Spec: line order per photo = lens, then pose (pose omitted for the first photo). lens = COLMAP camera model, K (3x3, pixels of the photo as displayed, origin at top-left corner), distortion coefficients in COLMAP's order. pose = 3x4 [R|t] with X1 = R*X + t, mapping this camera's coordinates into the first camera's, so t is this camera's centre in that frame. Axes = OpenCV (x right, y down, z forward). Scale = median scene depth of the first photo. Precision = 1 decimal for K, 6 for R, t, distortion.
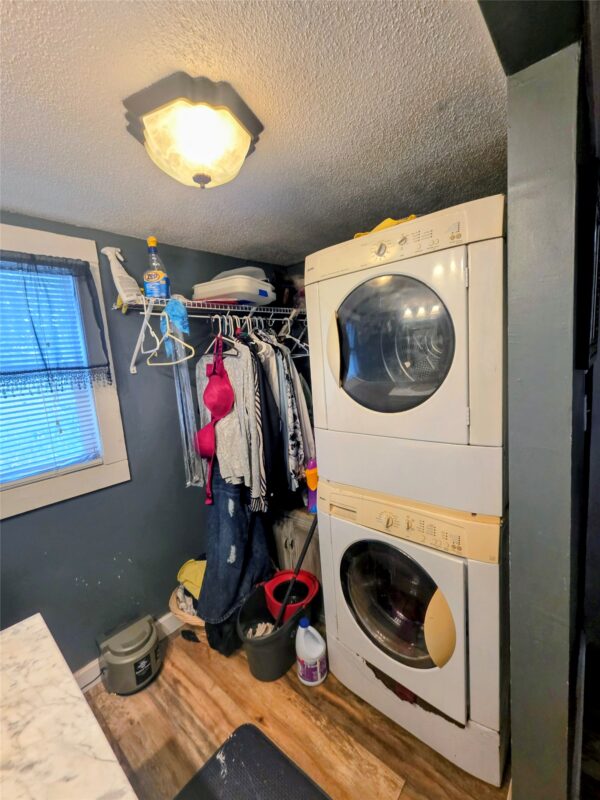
lens RADIAL K [[339.4, 0, 299.4], [0, 339.4, 399.2], [0, 0, 1]] dist [0.001907, -0.000075]
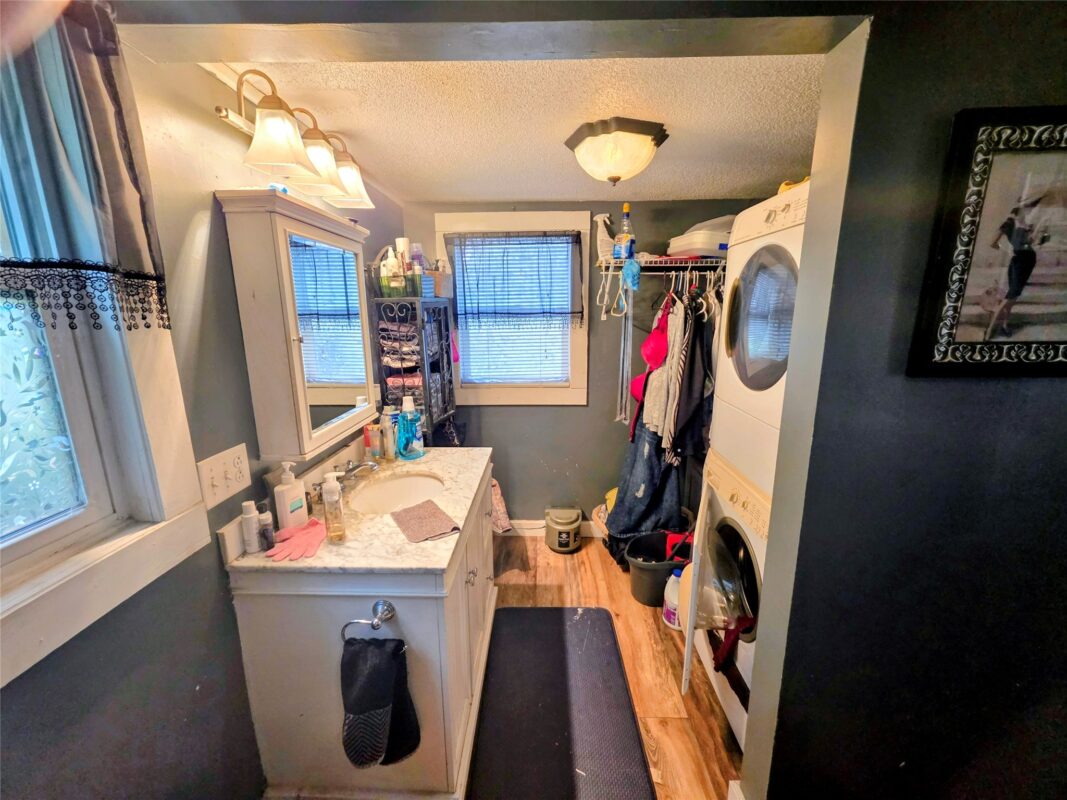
lens RADIAL K [[429.8, 0, 534.6], [0, 429.8, 399.8], [0, 0, 1]] dist [0.000534, 0.000312]
pose [[0.640623, 0.232827, -0.731706, 0.582123], [-0.138673, 0.972333, 0.187983, -0.058597], [0.755230, -0.018958, 0.655186, -0.205737]]
